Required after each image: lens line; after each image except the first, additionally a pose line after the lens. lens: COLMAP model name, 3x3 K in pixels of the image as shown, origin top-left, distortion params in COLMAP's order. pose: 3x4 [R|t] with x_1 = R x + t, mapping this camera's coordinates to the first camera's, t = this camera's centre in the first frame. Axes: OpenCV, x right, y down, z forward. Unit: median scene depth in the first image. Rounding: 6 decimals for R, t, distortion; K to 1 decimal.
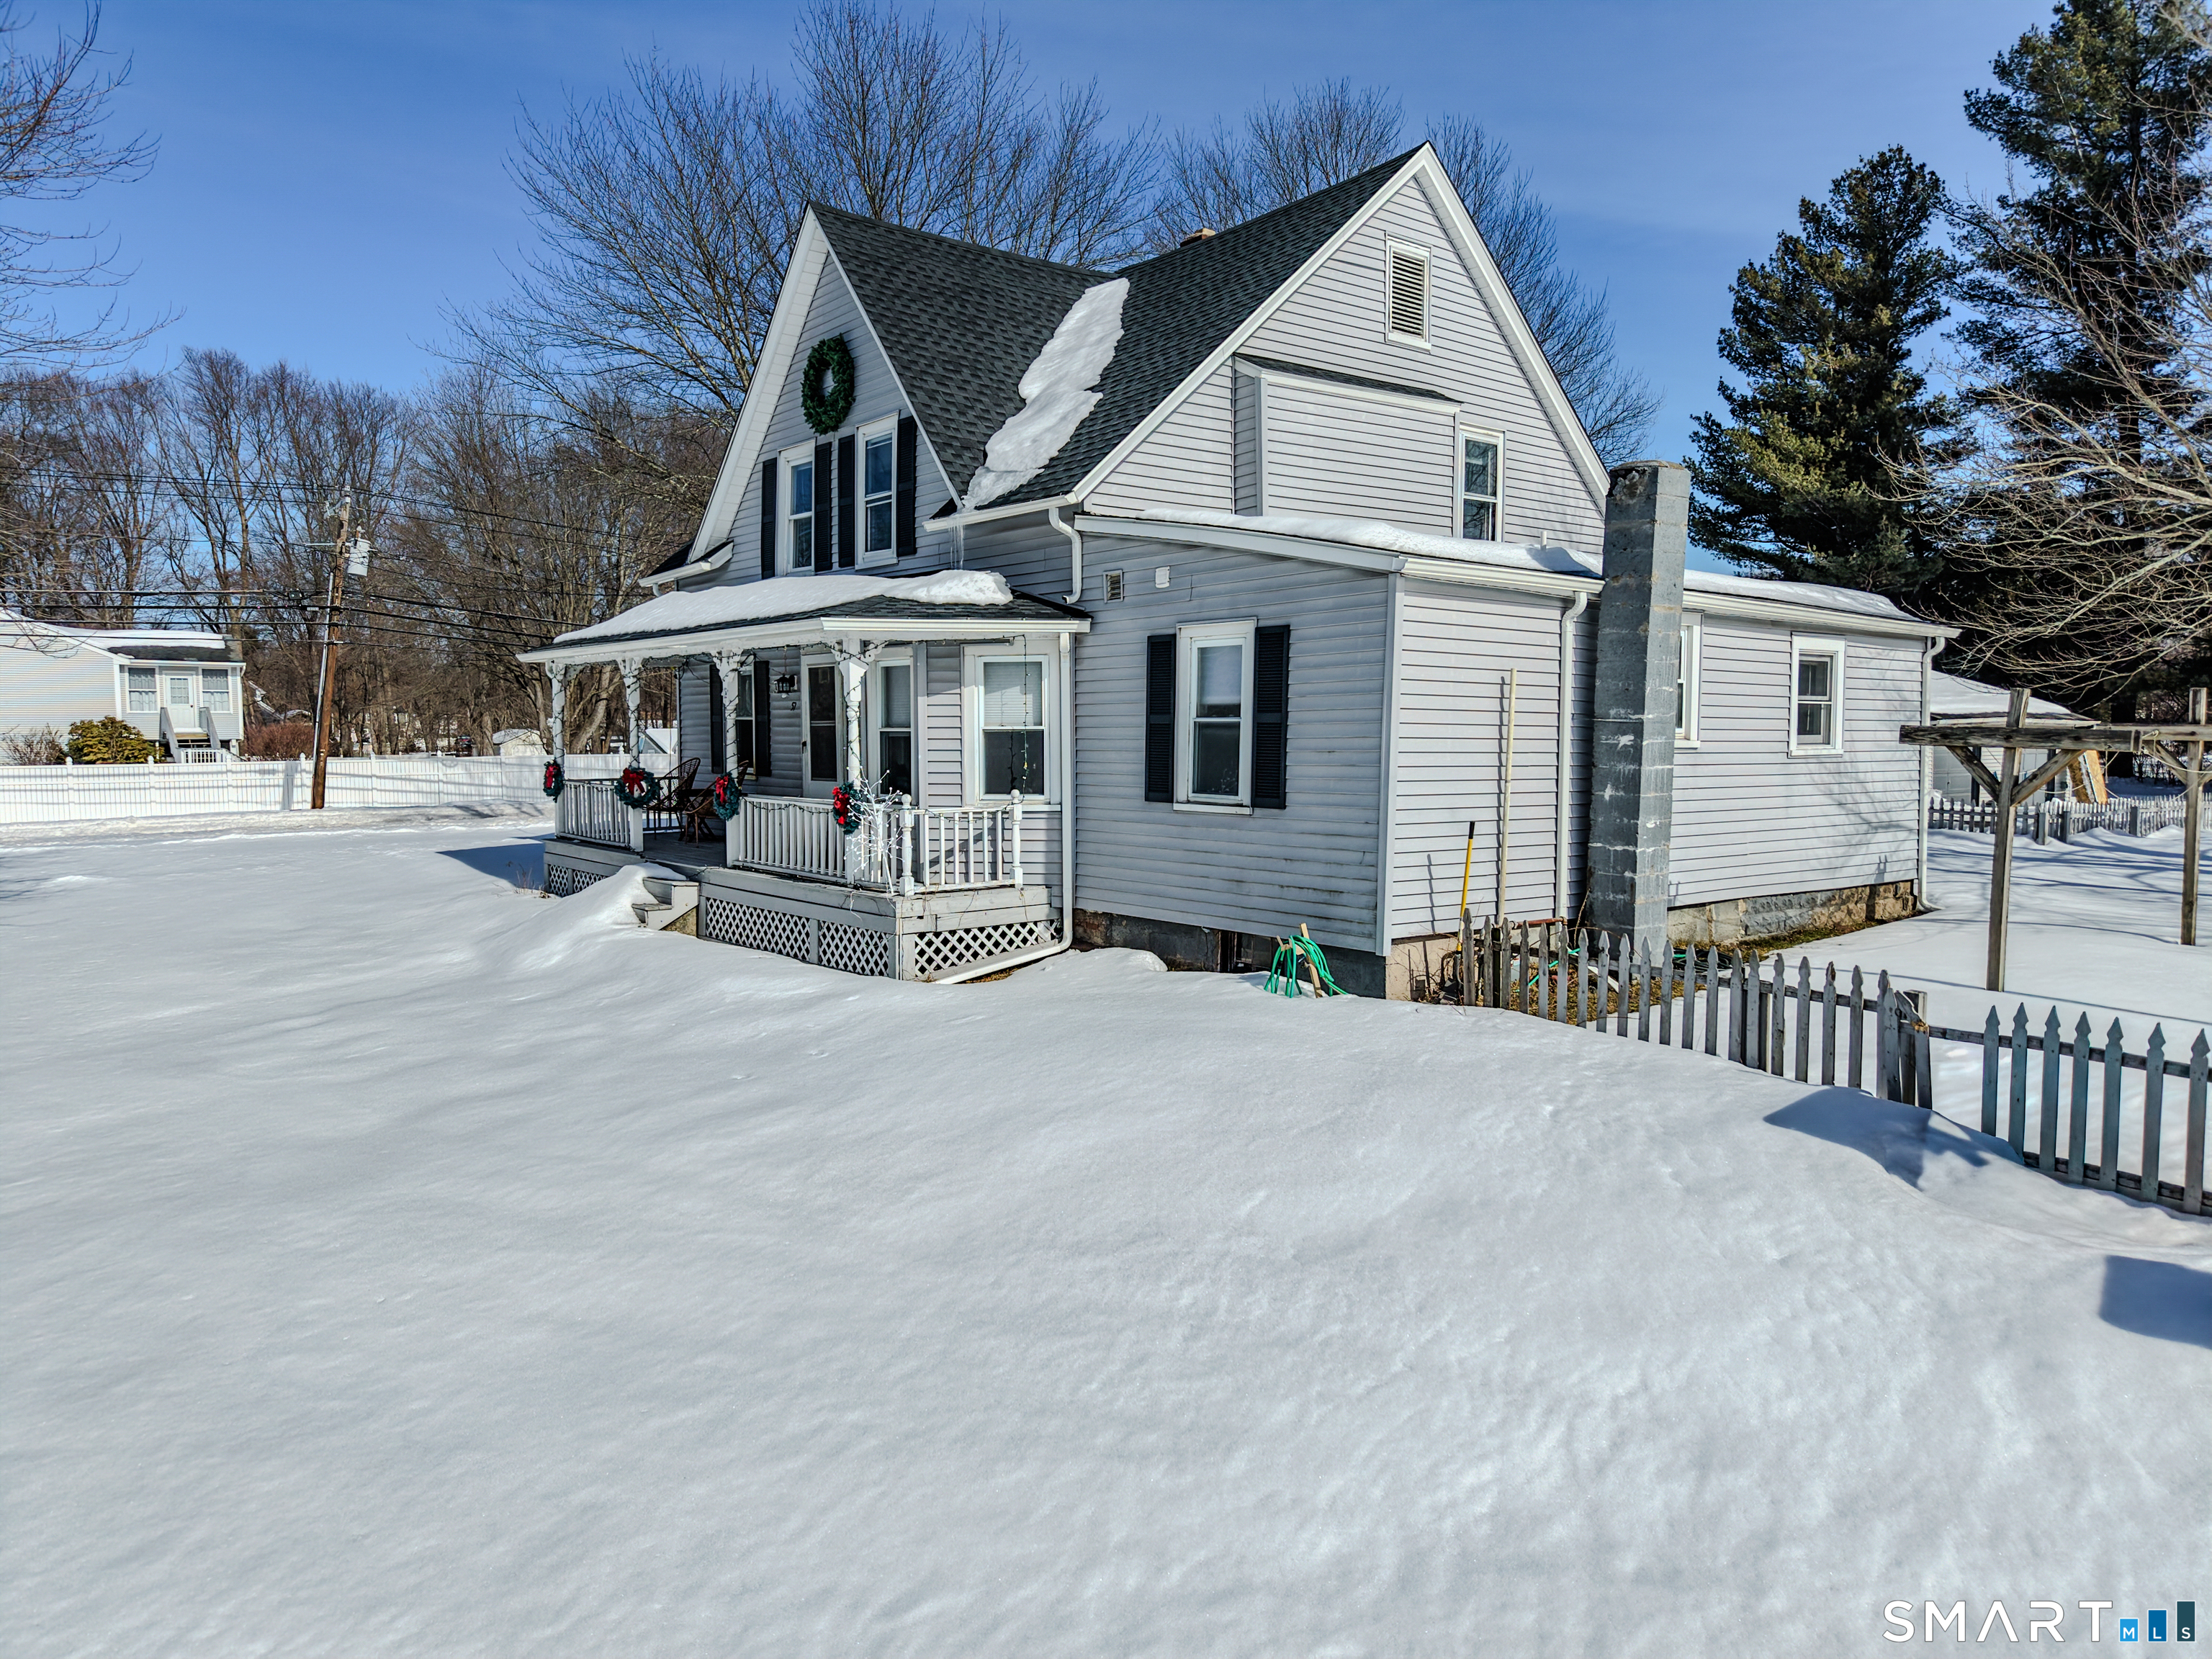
lens RADIAL K [[1480.0, 0, 1106.0], [0, 1480.0, 829.5], [0, 0, 1]] dist [0.045308, -0.049383]
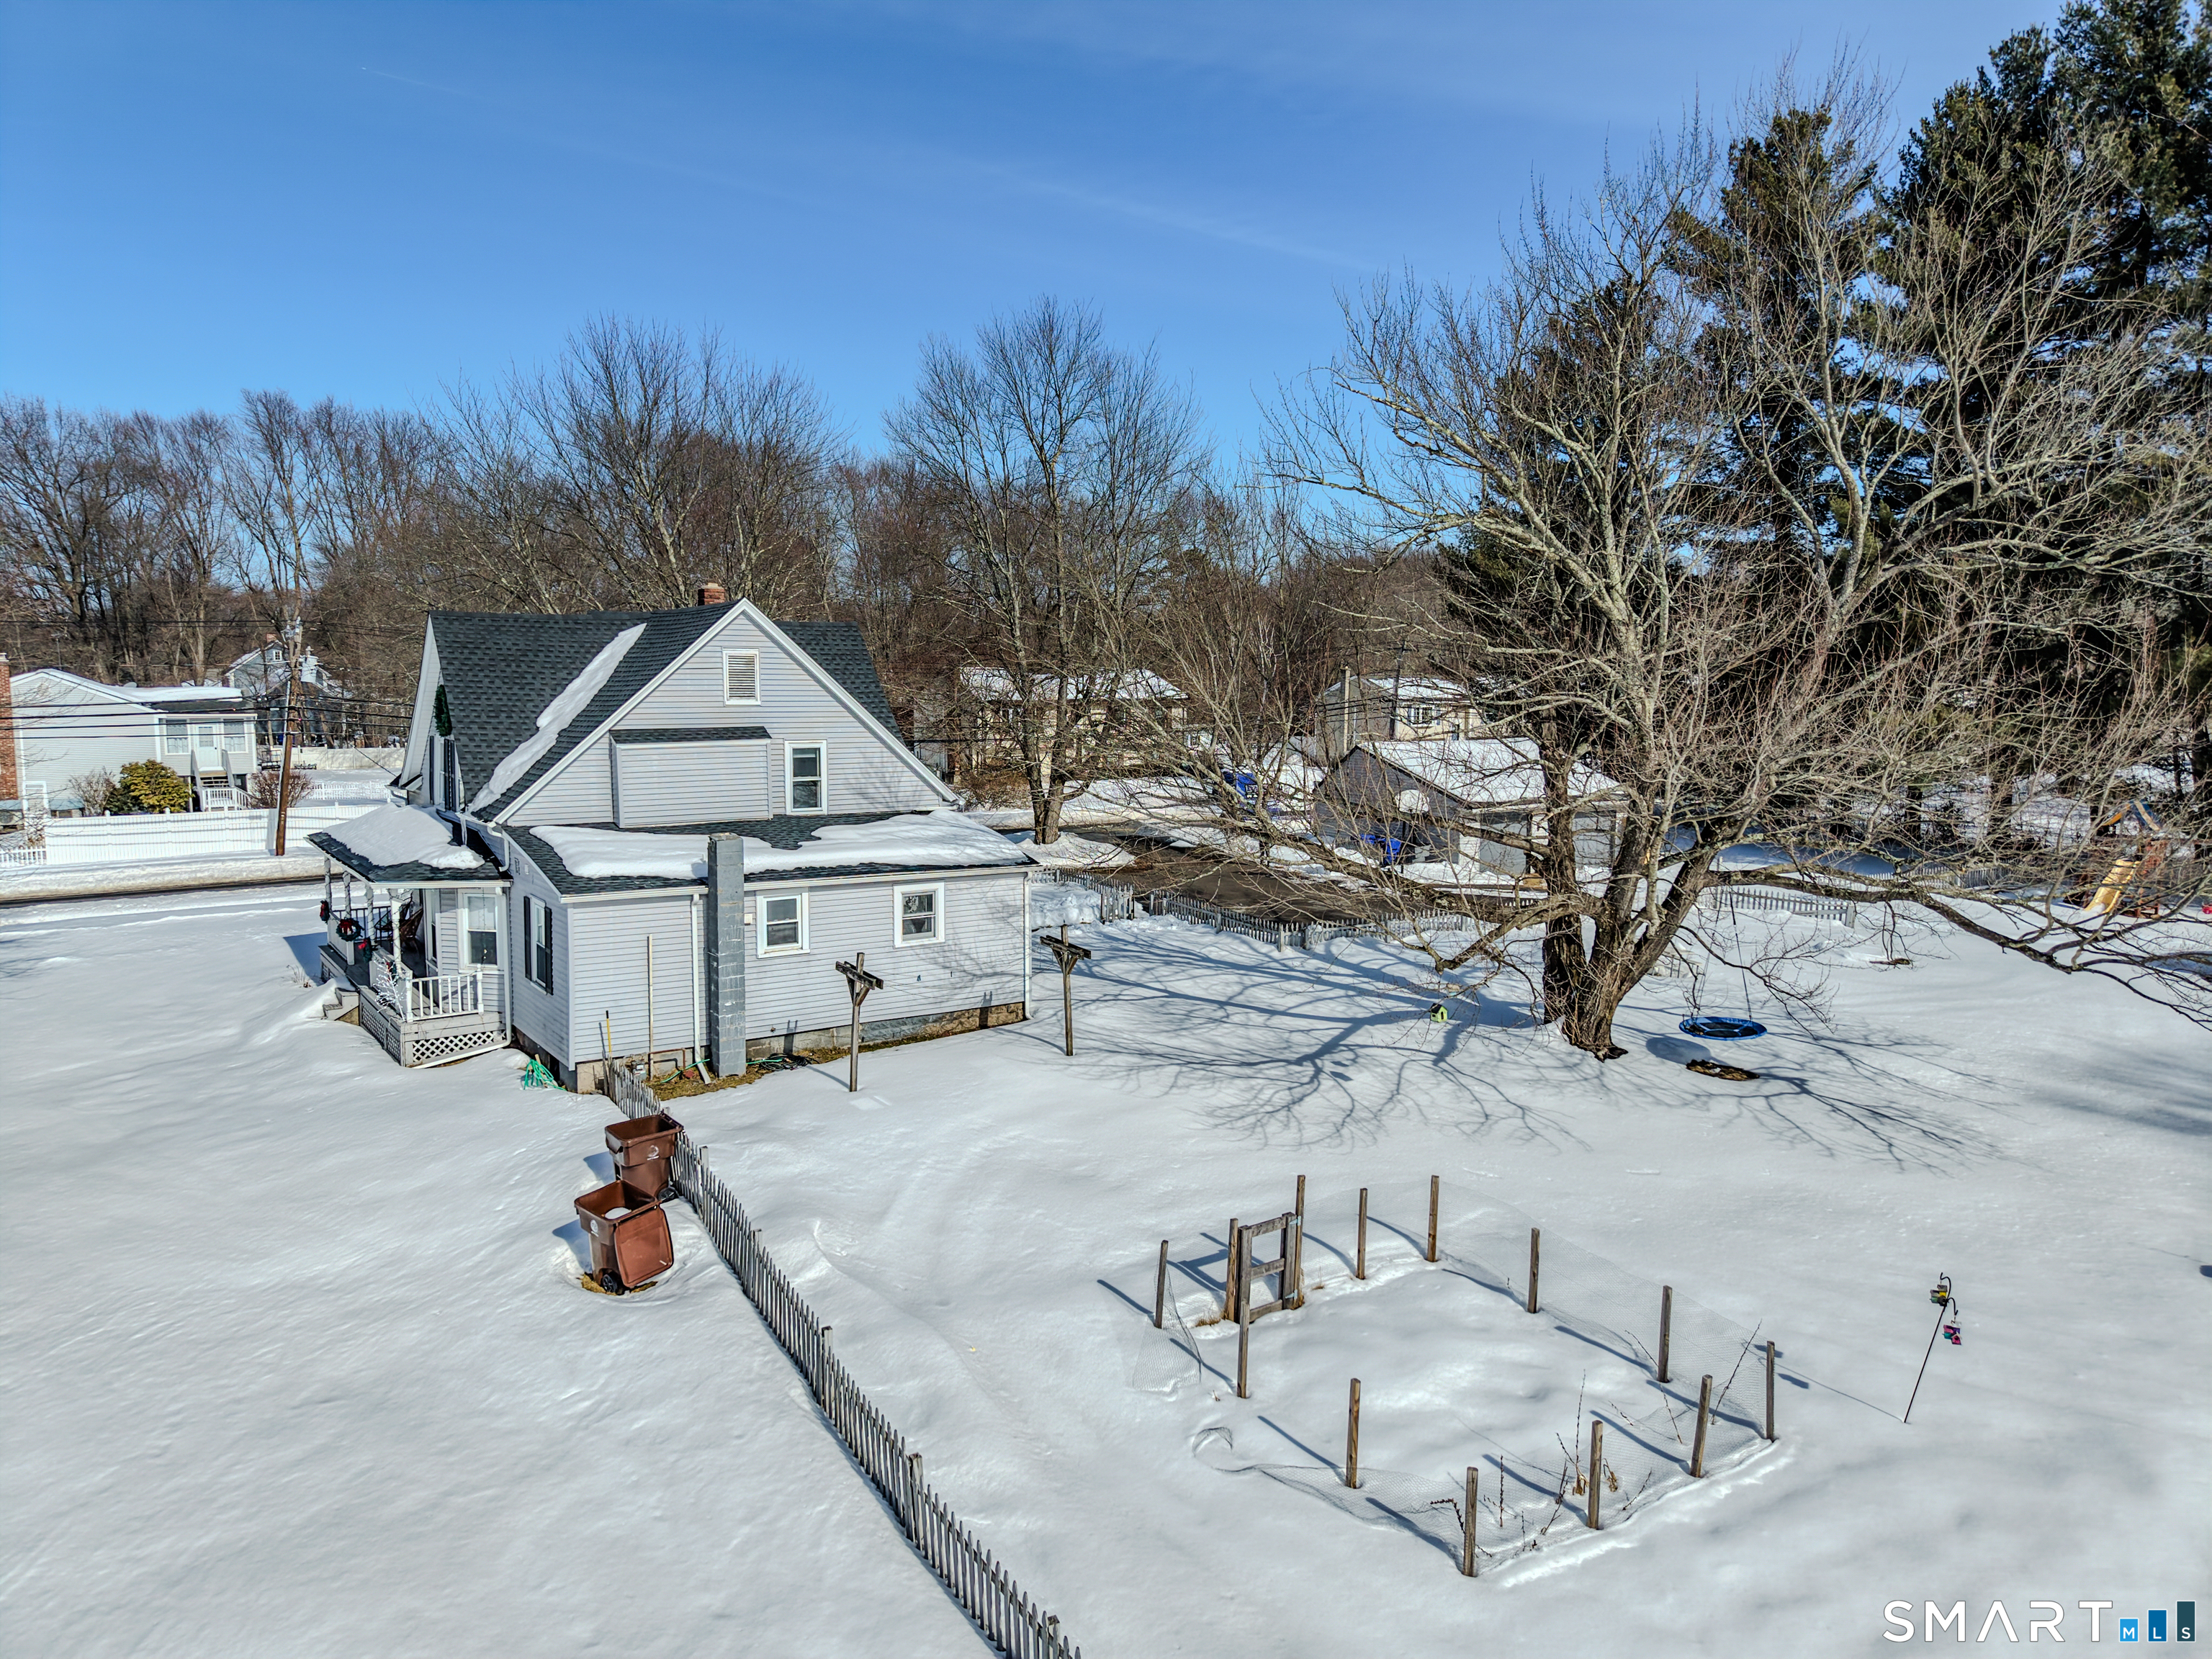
lens RADIAL K [[1480.0, 0, 1106.0], [0, 1480.0, 829.5], [0, 0, 1]] dist [0.045308, -0.049383]
pose [[0.998255, 0.013619, -0.057455, 0.764643], [-0.011325, 0.999132, 0.040080, -0.255607], [0.057951, -0.039360, 0.997543, -0.795290]]
